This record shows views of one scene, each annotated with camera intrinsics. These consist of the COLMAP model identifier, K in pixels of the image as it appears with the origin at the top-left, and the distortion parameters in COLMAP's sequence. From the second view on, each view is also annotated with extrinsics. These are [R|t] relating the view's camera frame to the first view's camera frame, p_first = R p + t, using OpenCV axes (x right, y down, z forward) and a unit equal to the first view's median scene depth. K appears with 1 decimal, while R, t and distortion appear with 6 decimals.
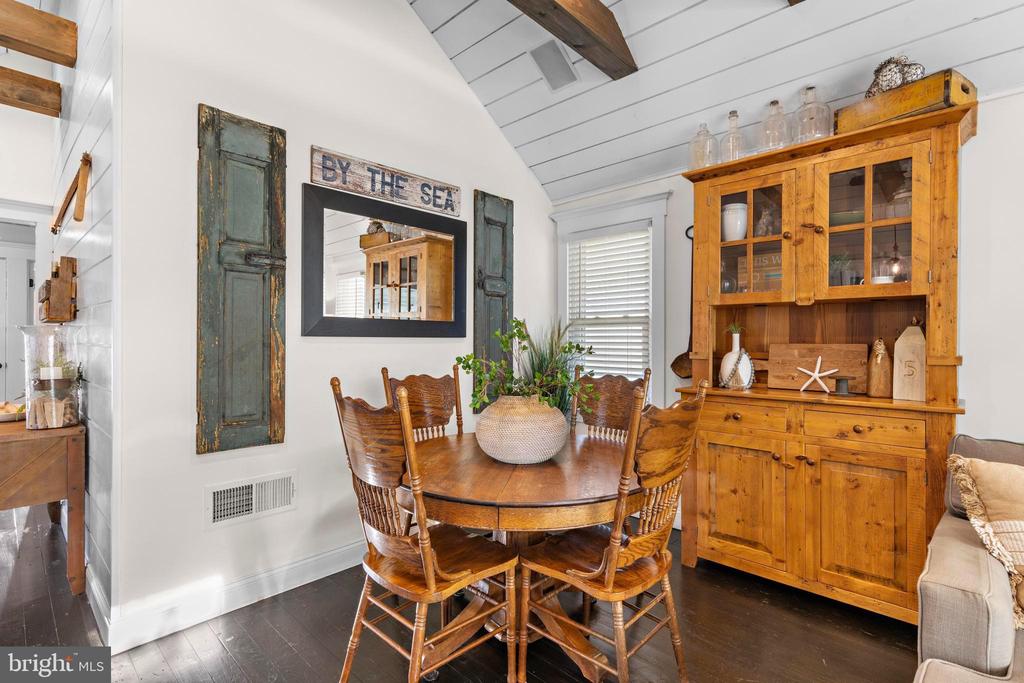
lens RADIAL K [[478.4, 0, 513.5], [0, 478.4, 338.2], [0, 0, 1]] dist [0.004171, 0.000666]
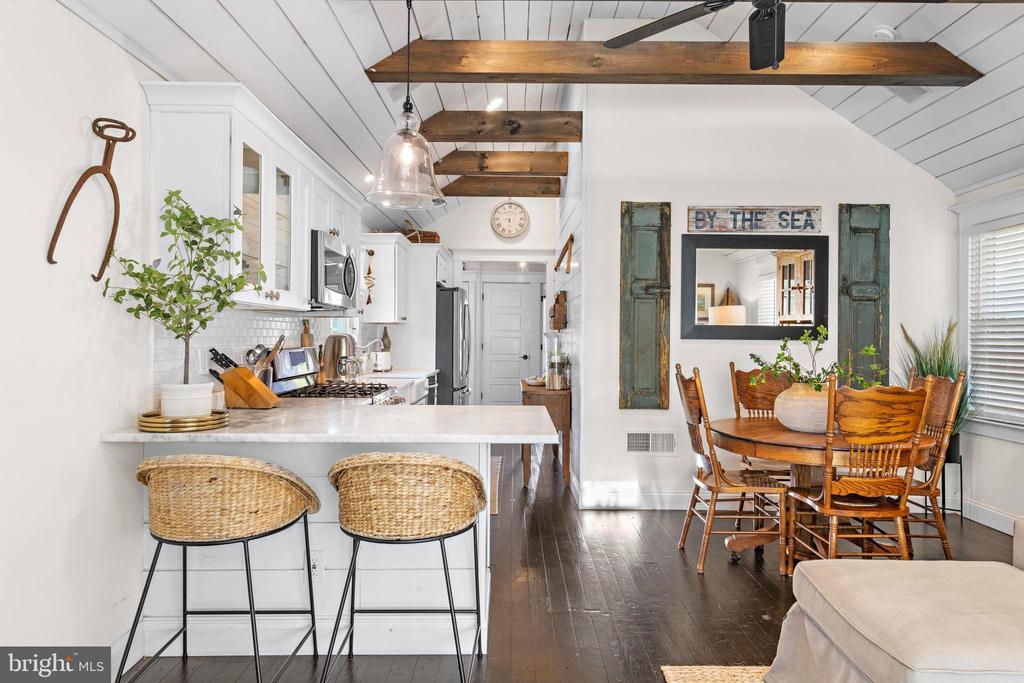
lens RADIAL K [[639.8, 0, 512.0], [0, 639.8, 341.5], [0, 0, 1]] dist [-0.001344, -0.000315]
pose [[0.683325, 0.008169, -0.730068, 0.625991], [-0.003912, 0.999964, 0.007527, -0.009140], [0.730103, -0.002287, 0.683333, -0.704985]]
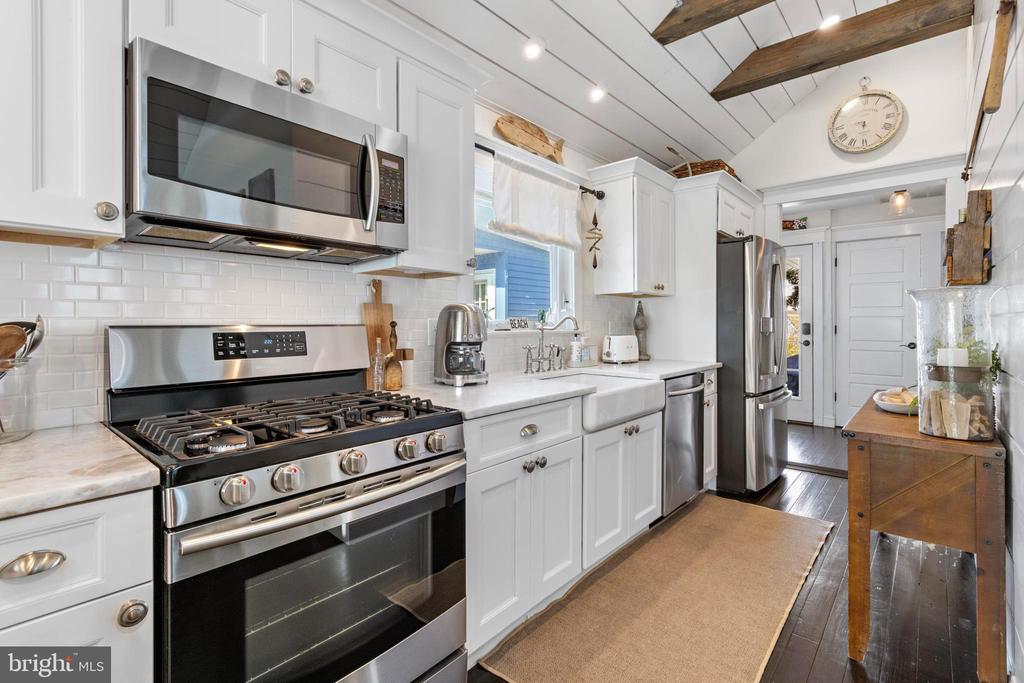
lens RADIAL K [[474.4, 0, 517.7], [0, 474.4, 325.6], [0, 0, 1]] dist [0.003102, 0.001284]
pose [[0.041716, 0.002626, -0.999126, -0.297625], [0.003863, 0.999989, 0.002790, 0.022395], [0.999122, -0.003976, 0.041705, 0.339617]]
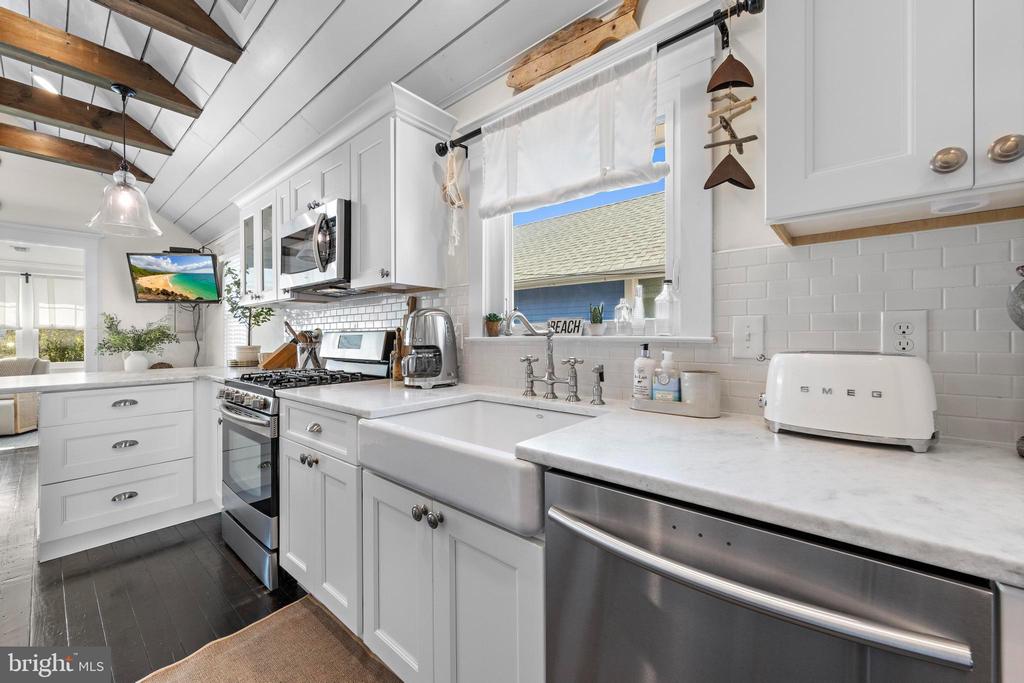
lens RADIAL K [[397.9, 0, 515.3], [0, 397.9, 334.3], [0, 0, 1]] dist [0.001487, 0.000069]
pose [[-0.998458, 0.004917, -0.055295, -1.321029], [0.004962, 0.999987, -0.000675, 0.034187], [0.055291, -0.000949, -0.998470, 1.060089]]
